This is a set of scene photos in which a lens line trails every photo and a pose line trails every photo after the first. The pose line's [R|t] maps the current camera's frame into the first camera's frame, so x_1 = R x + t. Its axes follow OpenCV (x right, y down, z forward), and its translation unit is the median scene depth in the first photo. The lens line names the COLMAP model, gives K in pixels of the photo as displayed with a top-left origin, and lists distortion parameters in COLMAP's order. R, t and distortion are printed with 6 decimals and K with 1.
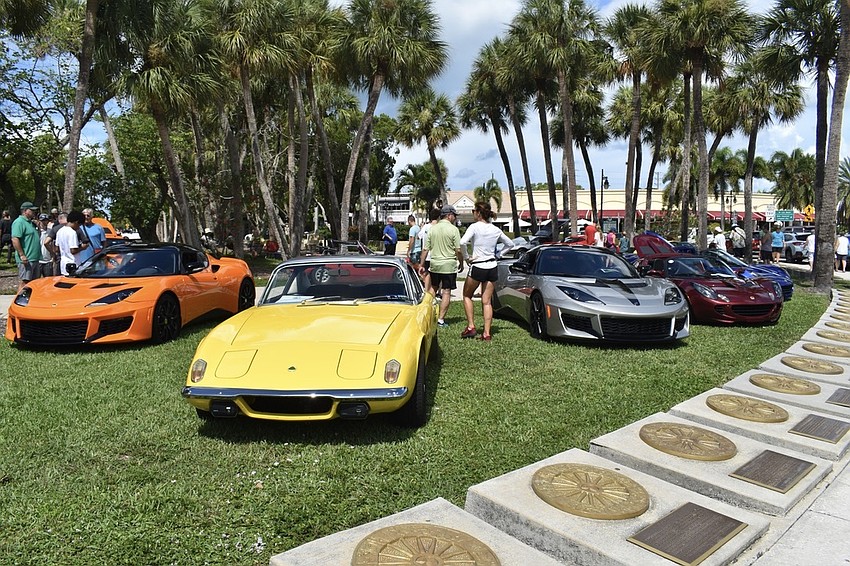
lens RADIAL K [[671.6, 0, 423.8], [0, 671.6, 282.8], [0, 0, 1]] dist [-0.011566, 0.001712]
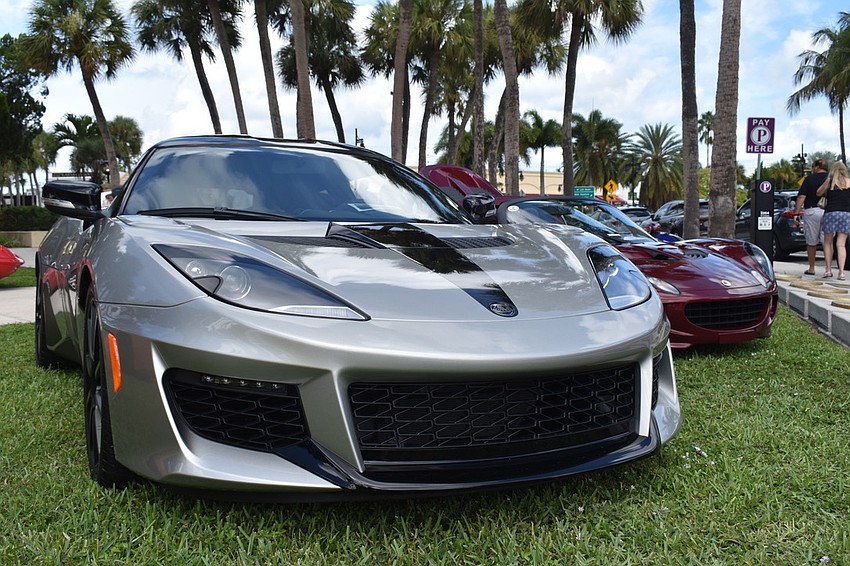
lens RADIAL K [[671.6, 0, 426.2], [0, 671.6, 282.5], [0, 0, 1]] dist [-0.011566, 0.001712]
pose [[0.936753, -0.020662, 0.349380, 0.088523], [0.028483, 0.999445, -0.017263, 0.010236], [-0.348830, 0.026123, 0.936822, 0.328419]]
